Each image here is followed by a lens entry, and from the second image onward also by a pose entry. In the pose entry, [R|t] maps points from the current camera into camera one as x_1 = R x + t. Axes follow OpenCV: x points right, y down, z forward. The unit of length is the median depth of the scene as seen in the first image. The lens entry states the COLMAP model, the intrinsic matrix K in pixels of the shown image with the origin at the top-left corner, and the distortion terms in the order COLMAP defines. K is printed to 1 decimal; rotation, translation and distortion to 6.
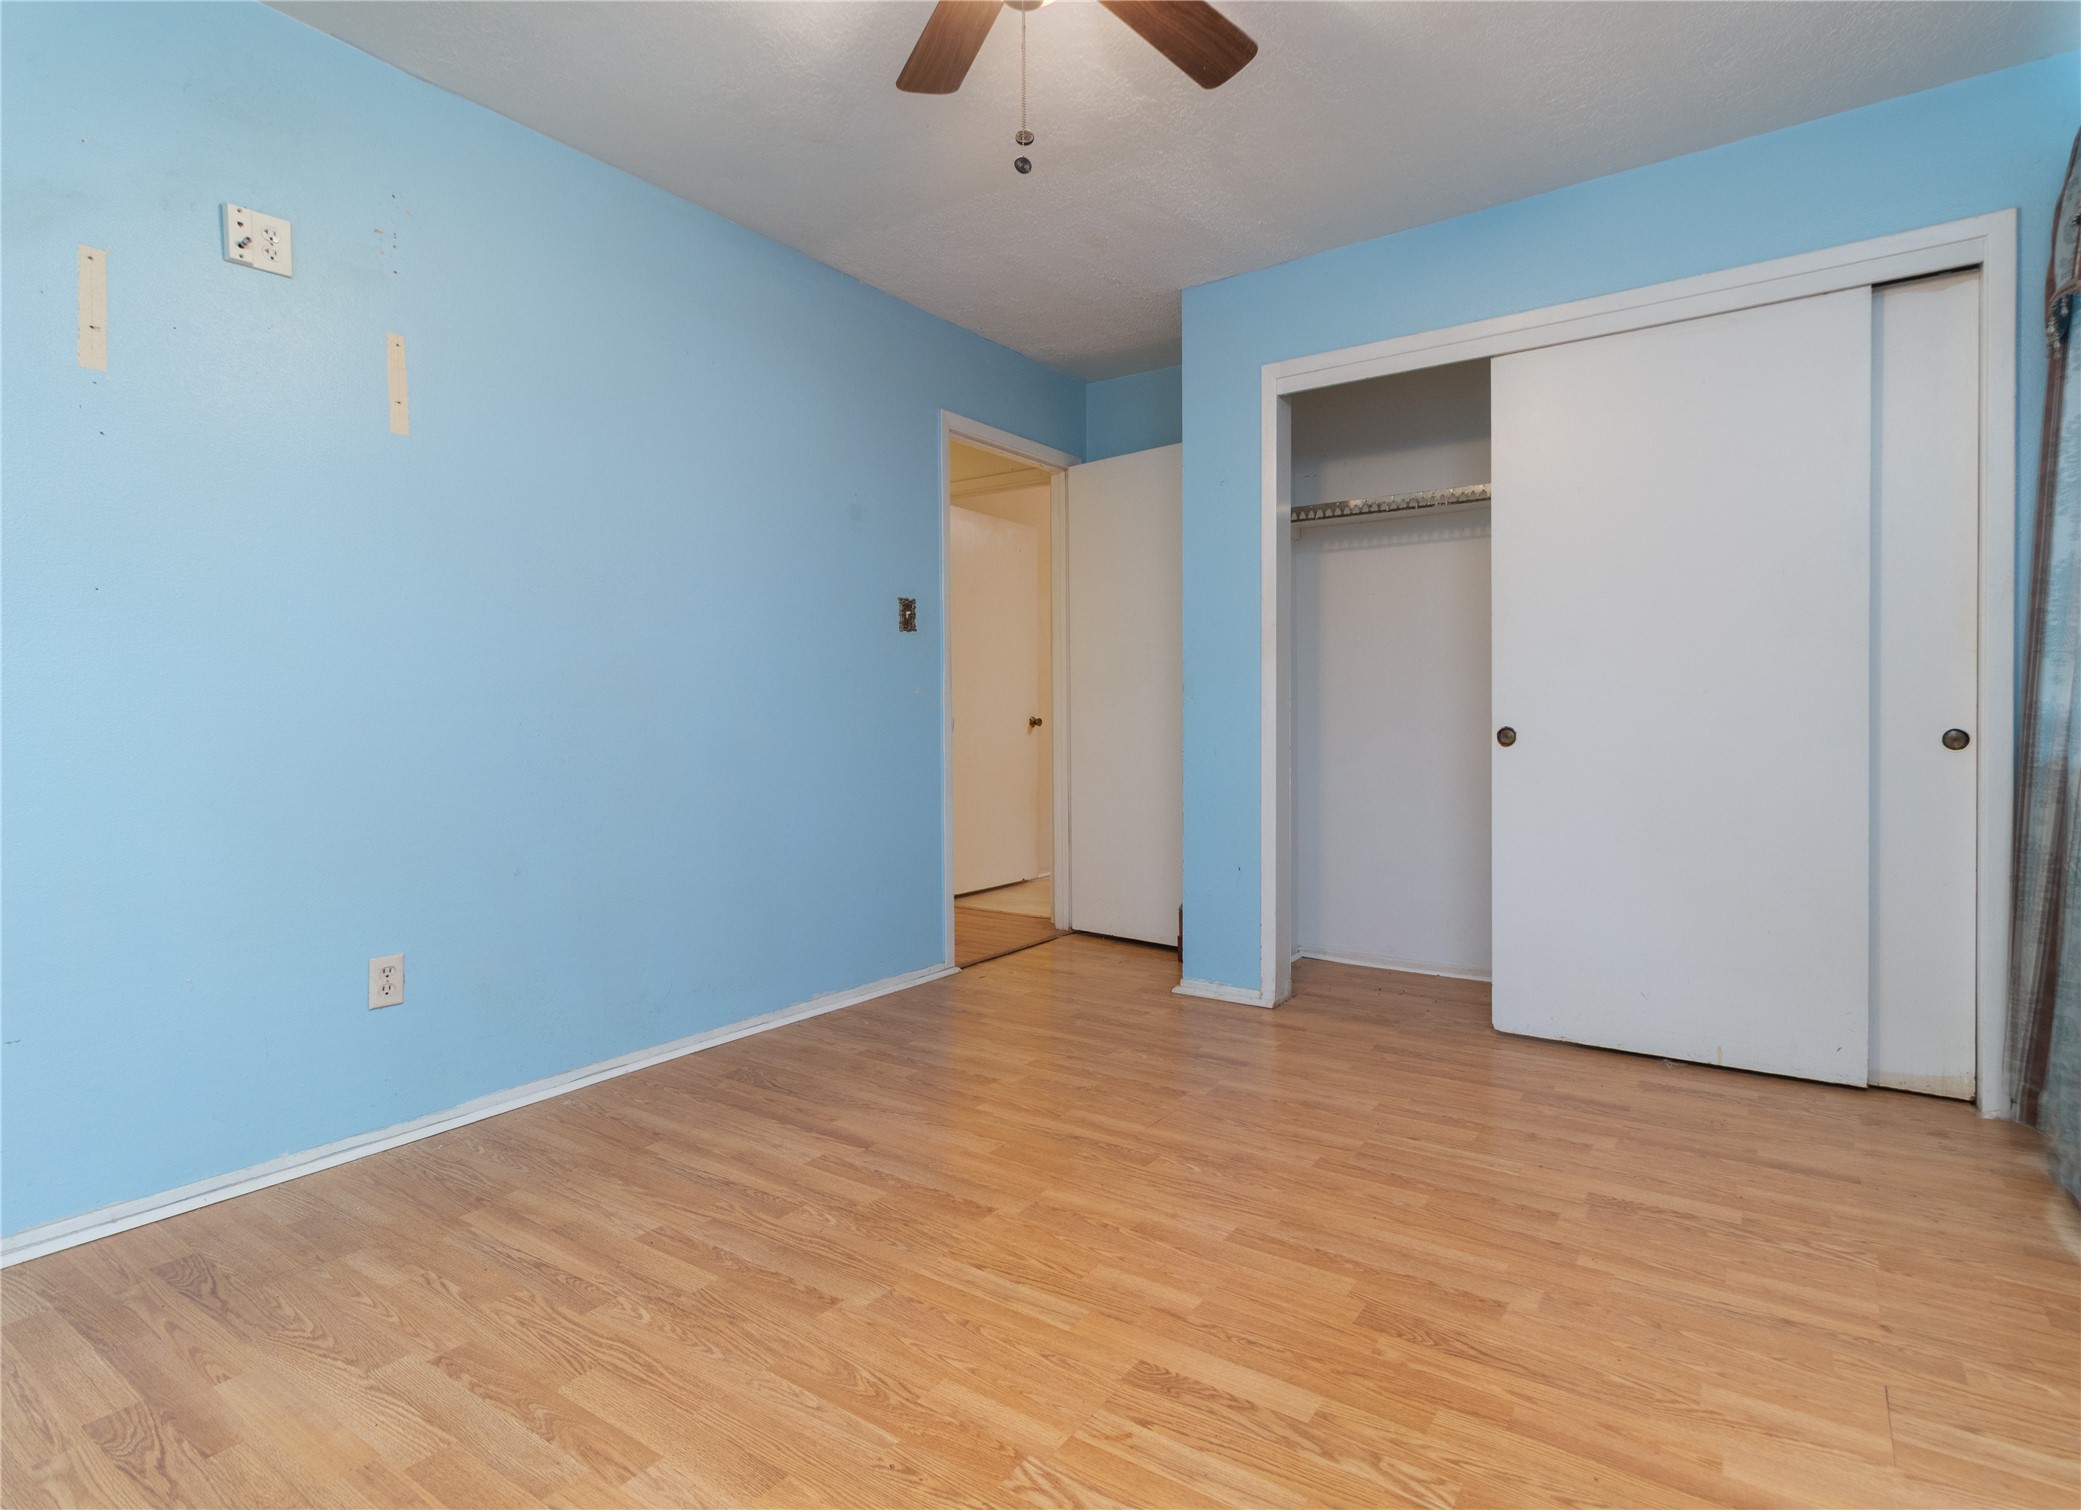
lens RADIAL K [[1060.4, 0, 1074.8], [0, 1060.4, 742.0], [0, 0, 1]] dist [0.001254, 0.001162]
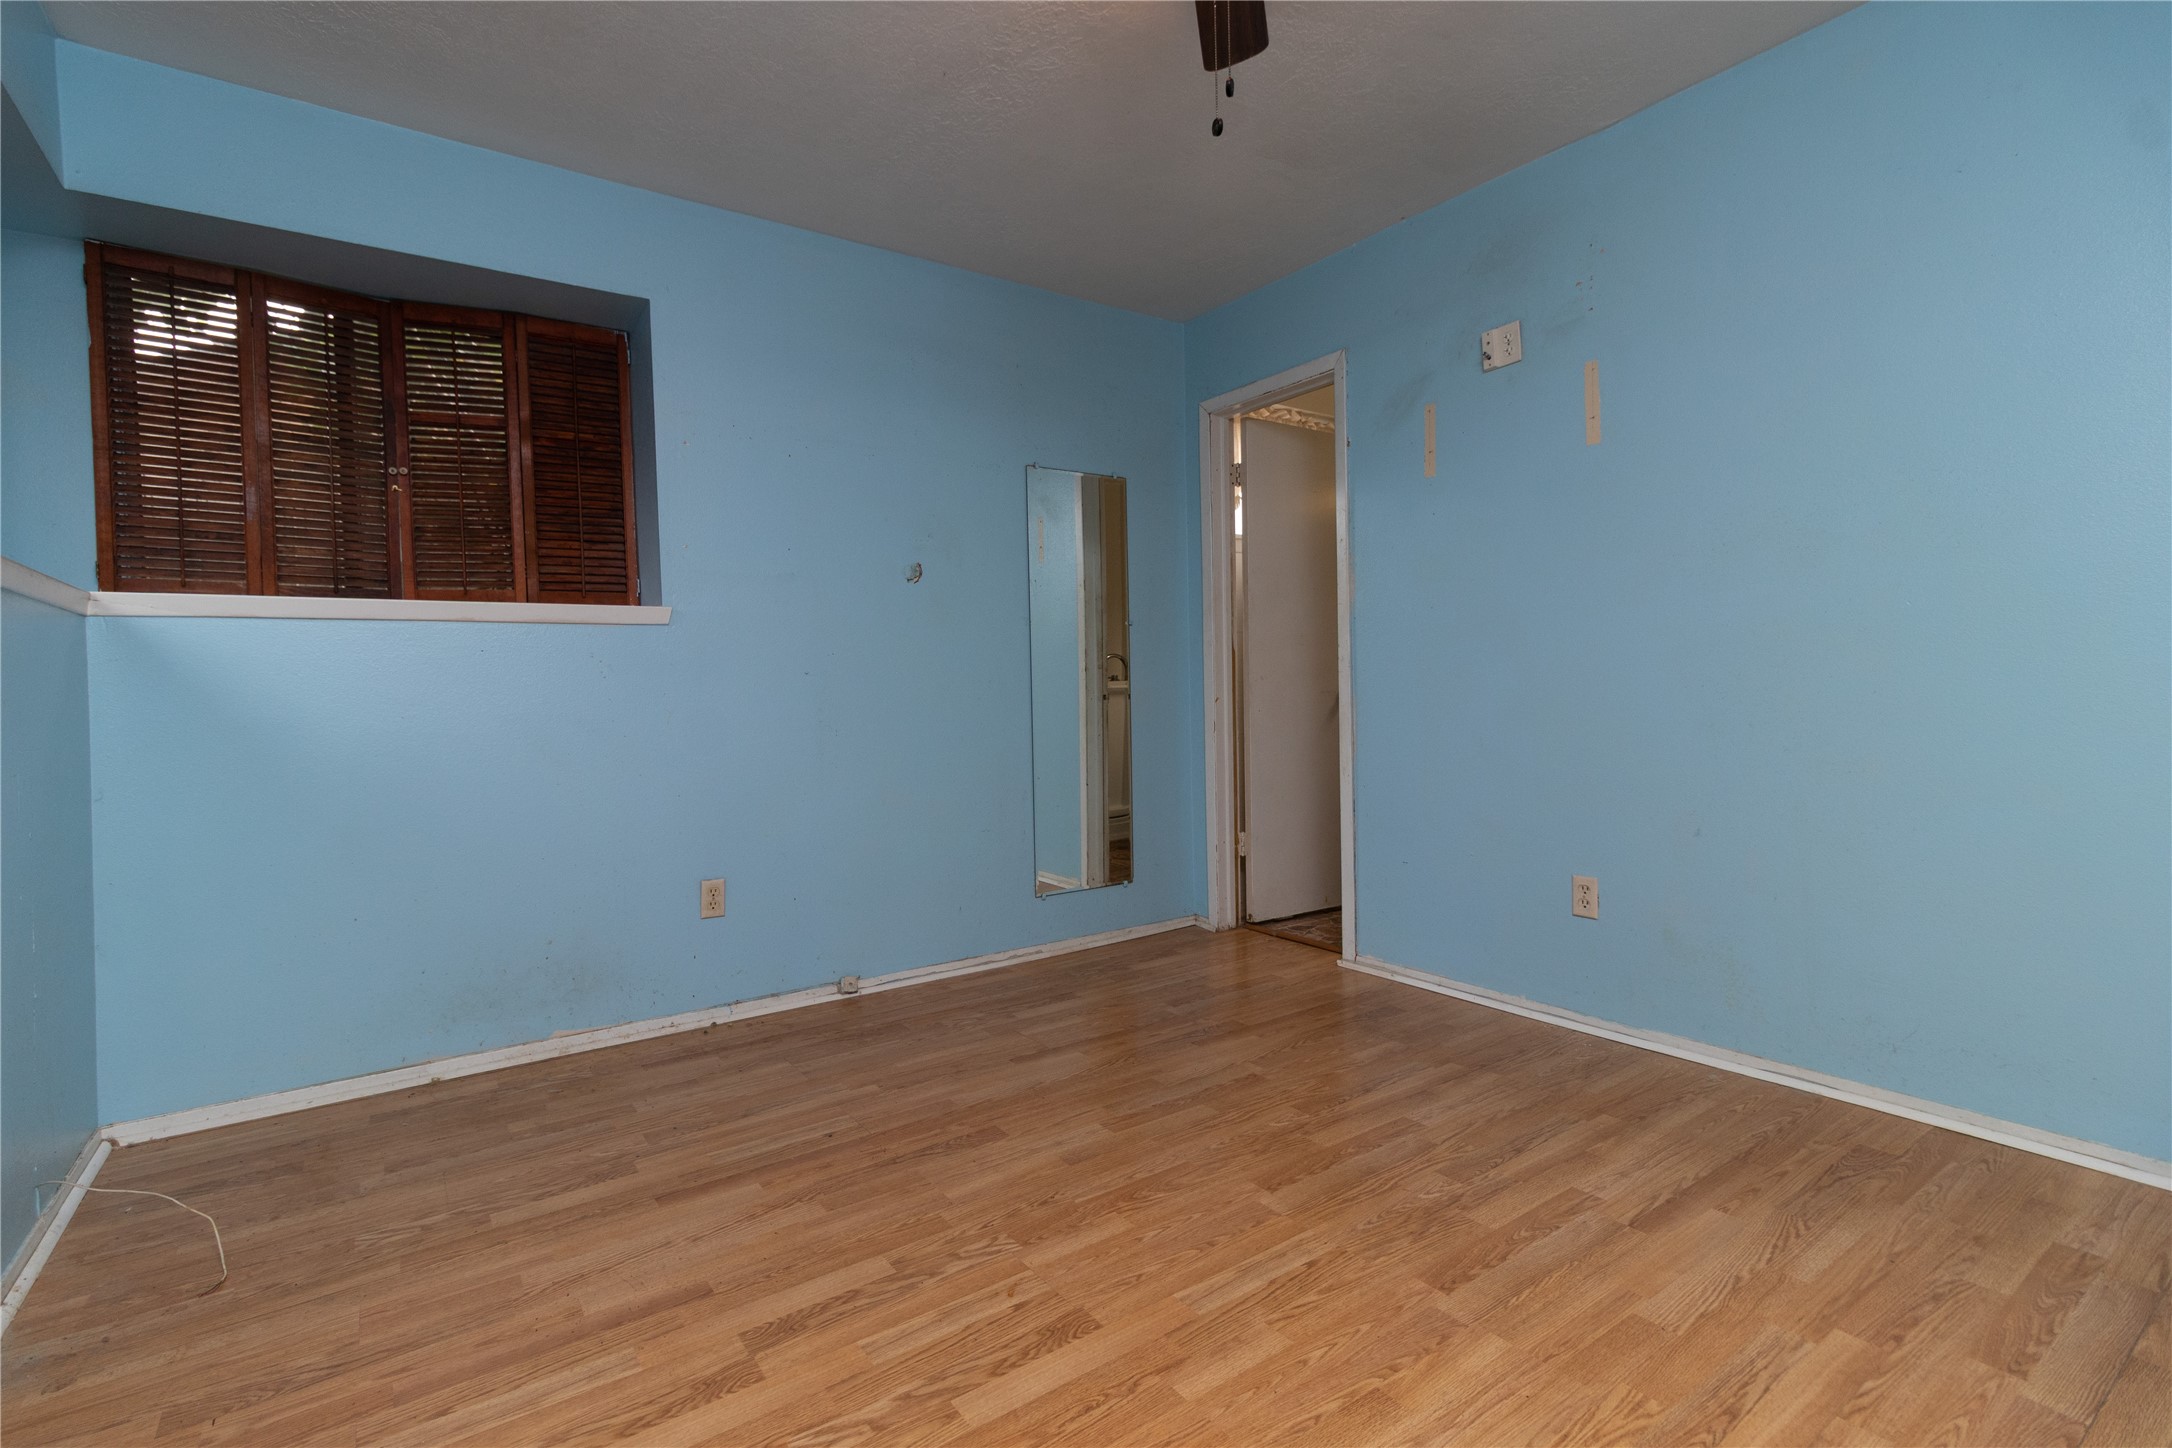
lens RADIAL K [[979.7, 0, 1085.1], [0, 979.7, 712.2], [0, 0, 1]] dist [0.004355, -0.000656]
pose [[-0.343220, 0.031276, -0.938734, 0.747923], [-0.001327, 0.999428, 0.033783, -0.030264], [0.939254, 0.012840, -0.342982, 1.041518]]
